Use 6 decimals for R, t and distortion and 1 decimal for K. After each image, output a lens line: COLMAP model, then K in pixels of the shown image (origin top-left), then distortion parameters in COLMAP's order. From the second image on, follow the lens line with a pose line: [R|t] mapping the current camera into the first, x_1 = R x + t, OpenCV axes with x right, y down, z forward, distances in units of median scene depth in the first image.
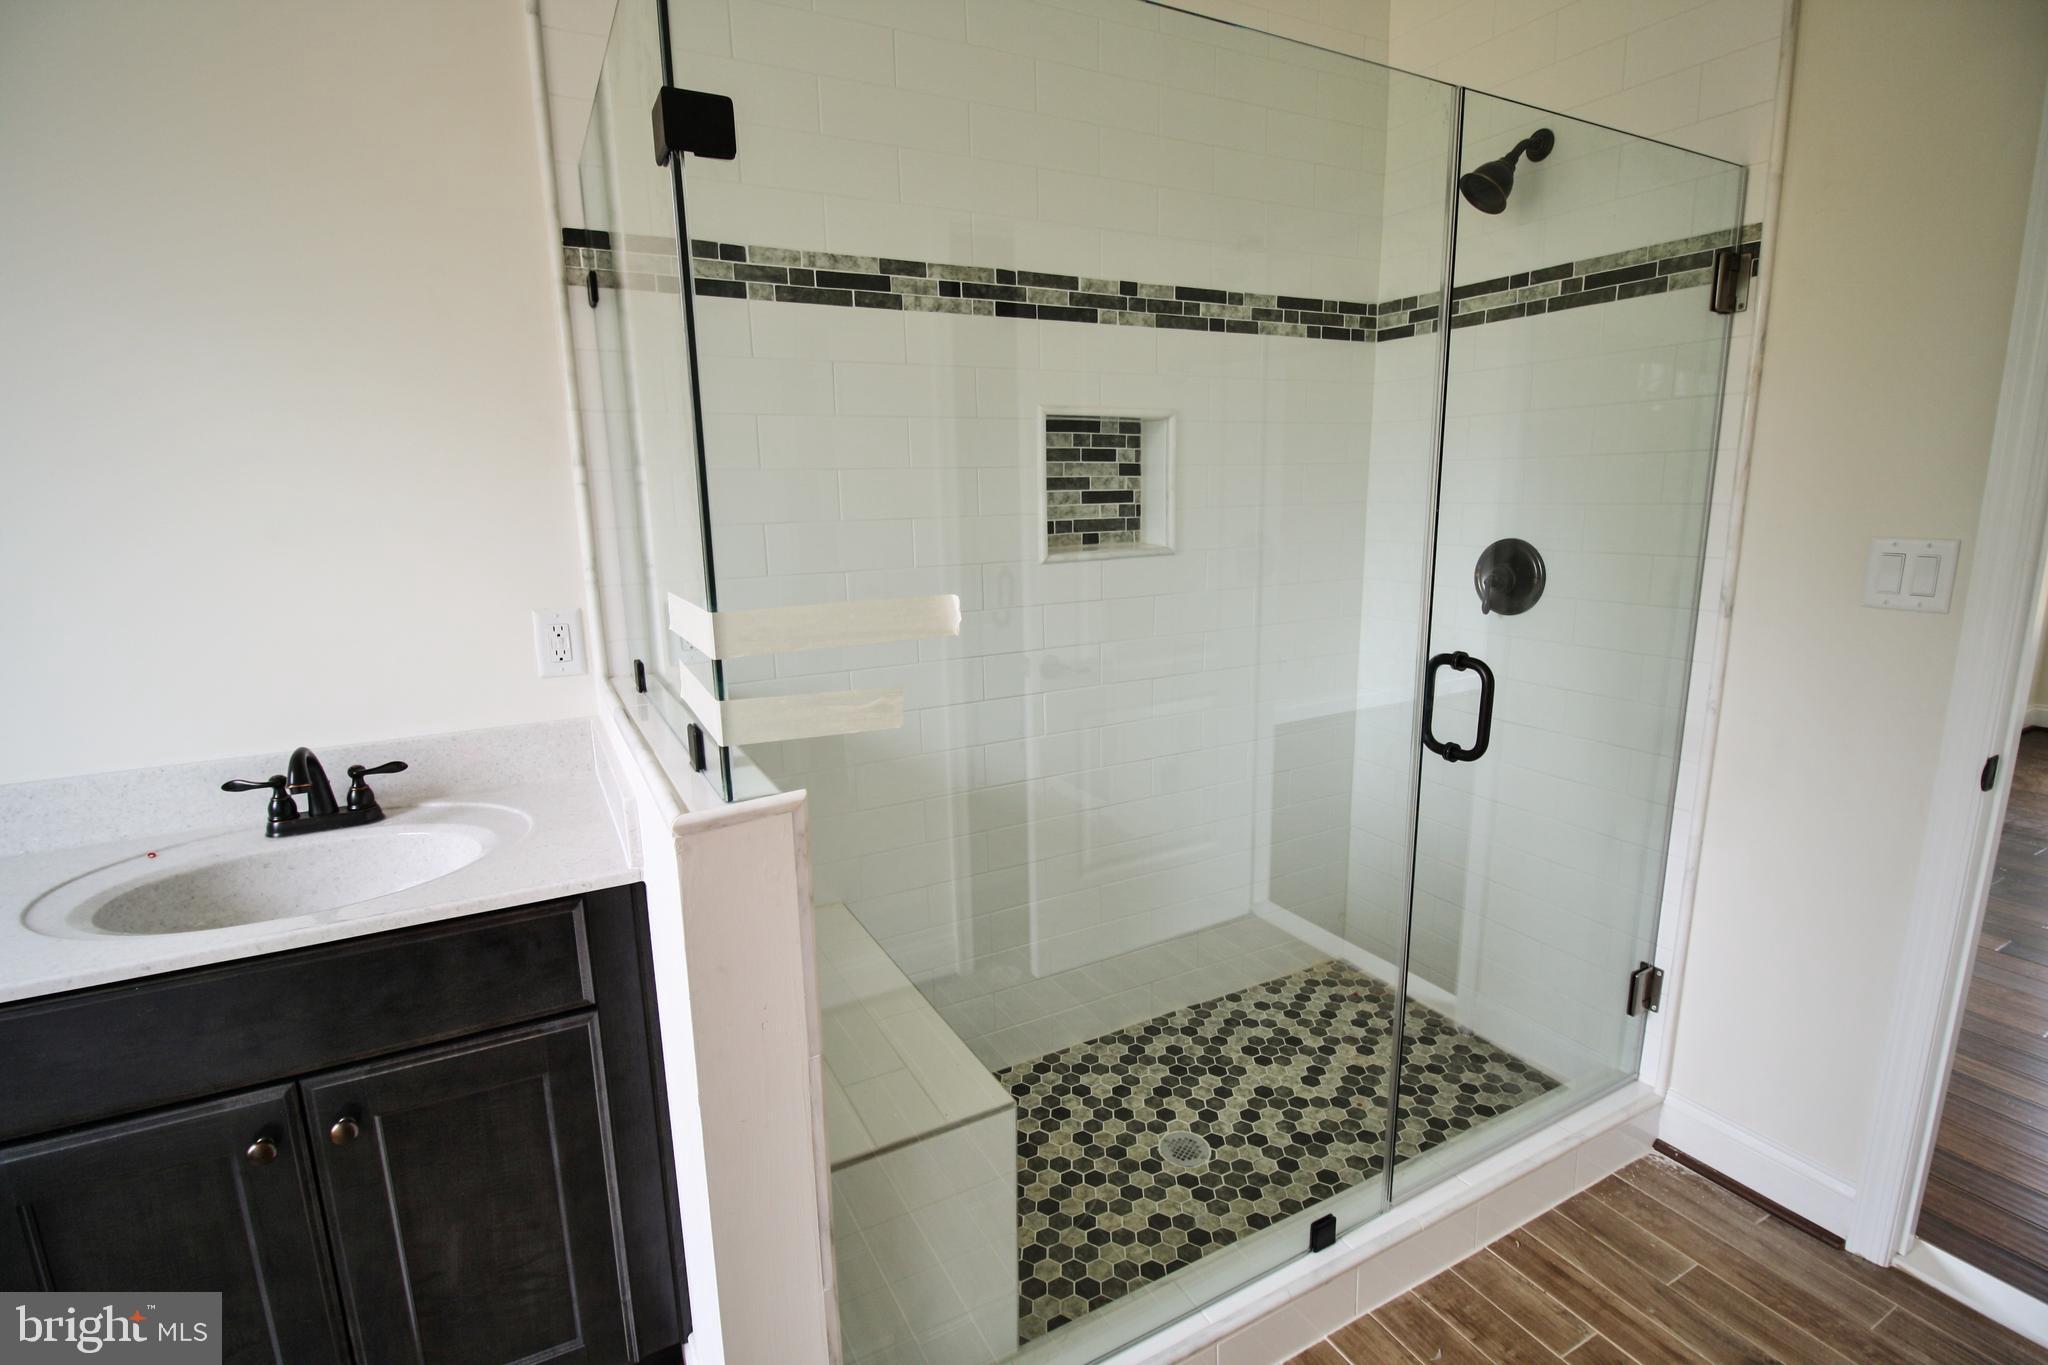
lens RADIAL K [[963.6, 0, 1036.4], [0, 963.6, 682.7], [0, 0, 1]] dist [0.003393, -0.014236]
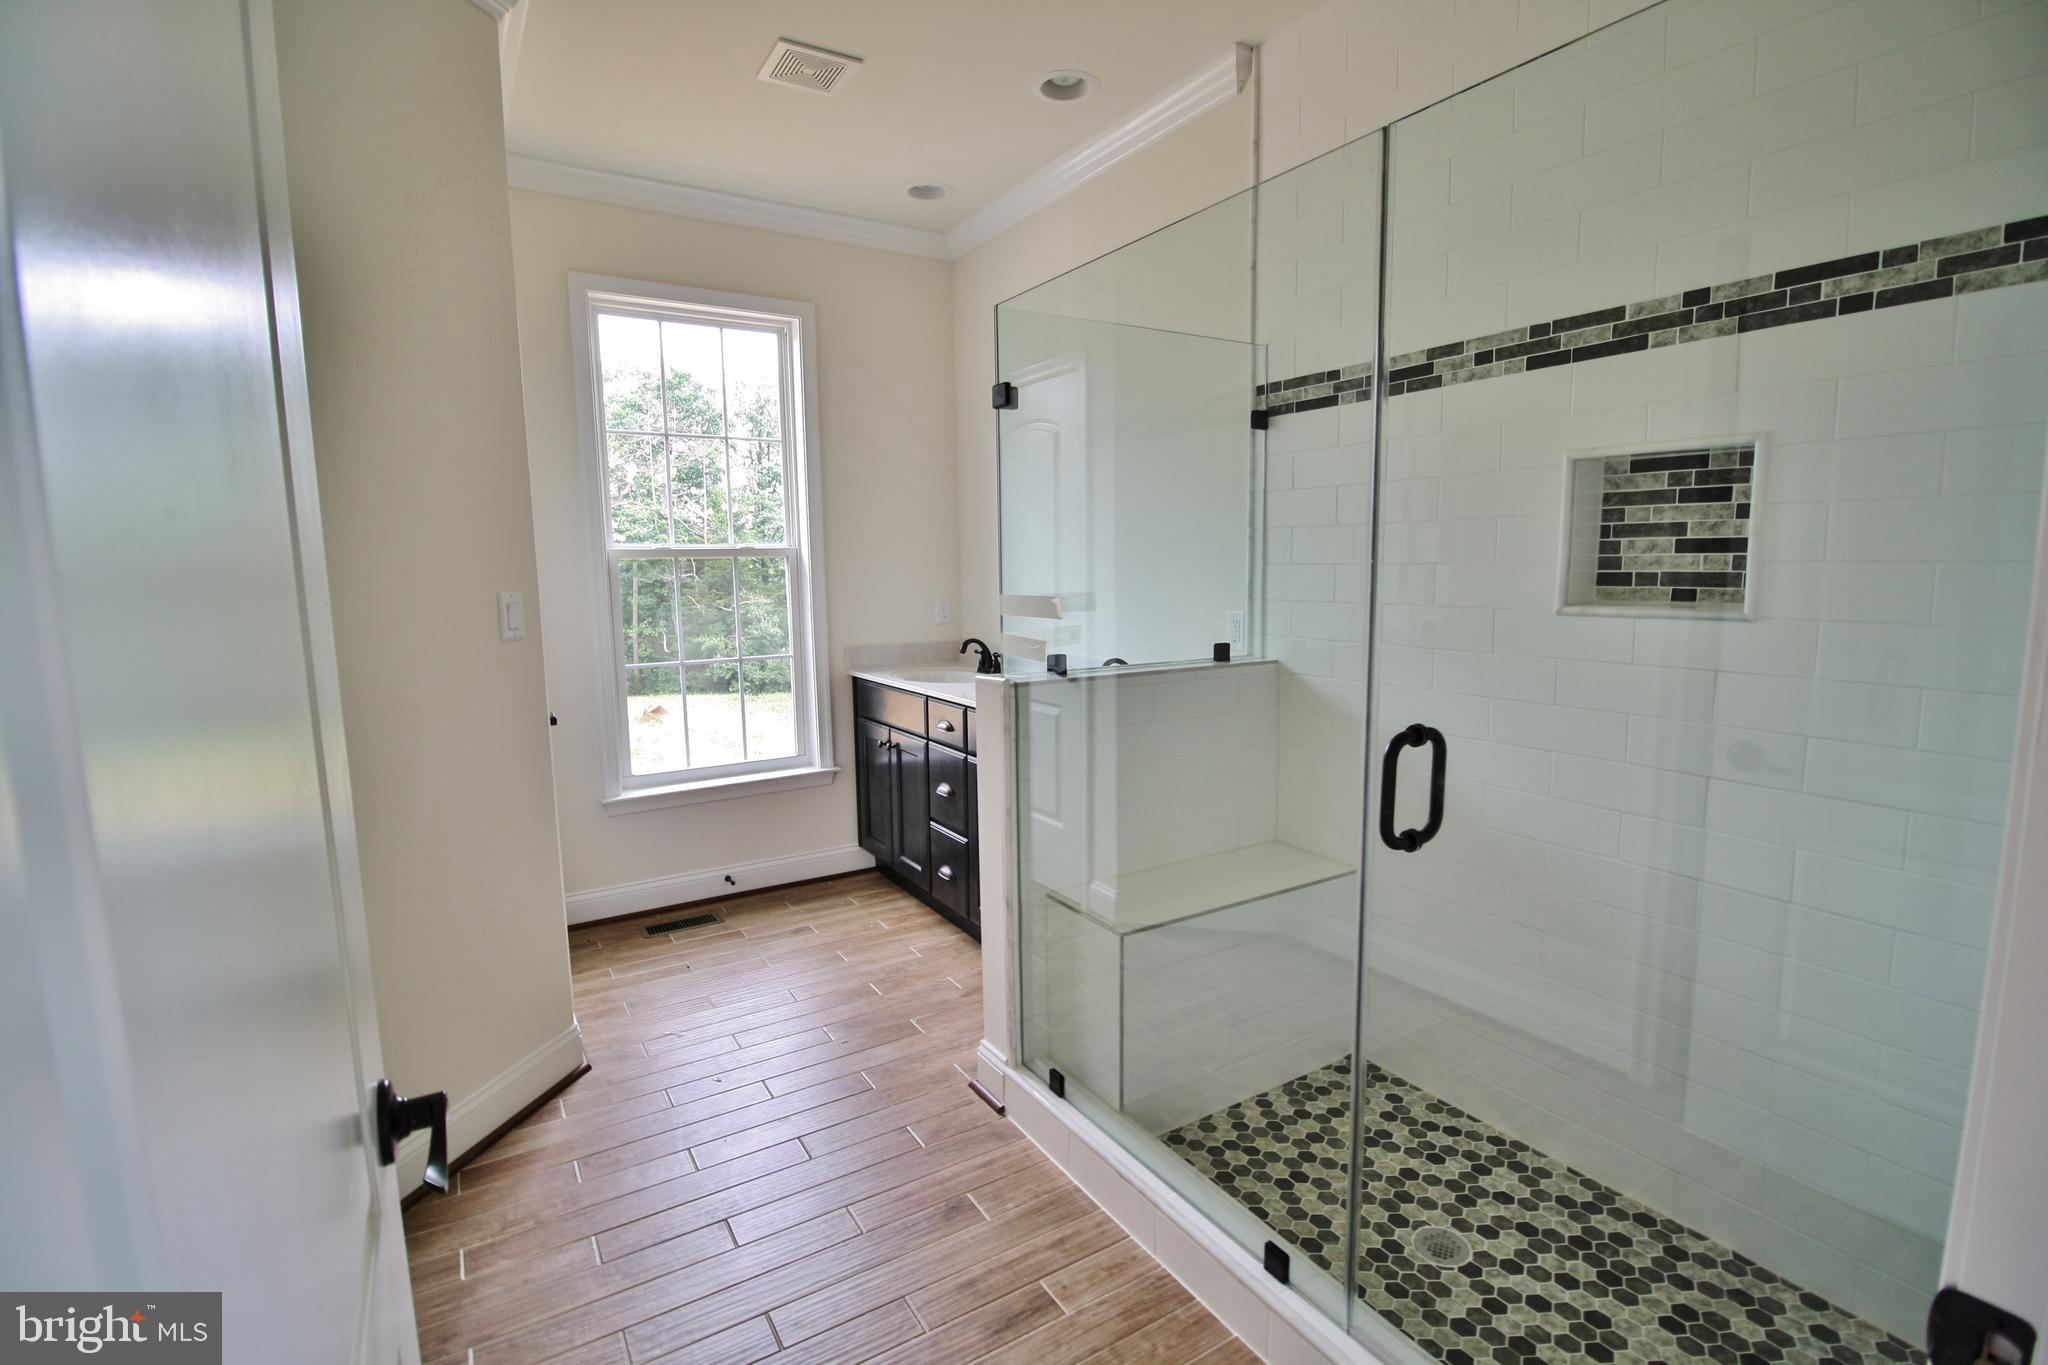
lens RADIAL K [[963.6, 0, 1036.4], [0, 963.6, 682.7], [0, 0, 1]] dist [0.003393, -0.014236]
pose [[0.058222, 0.143060, -0.988000, 0.898504], [-0.188889, 0.973381, 0.129812, -0.081874], [0.980271, 0.179065, 0.083694, 0.415529]]
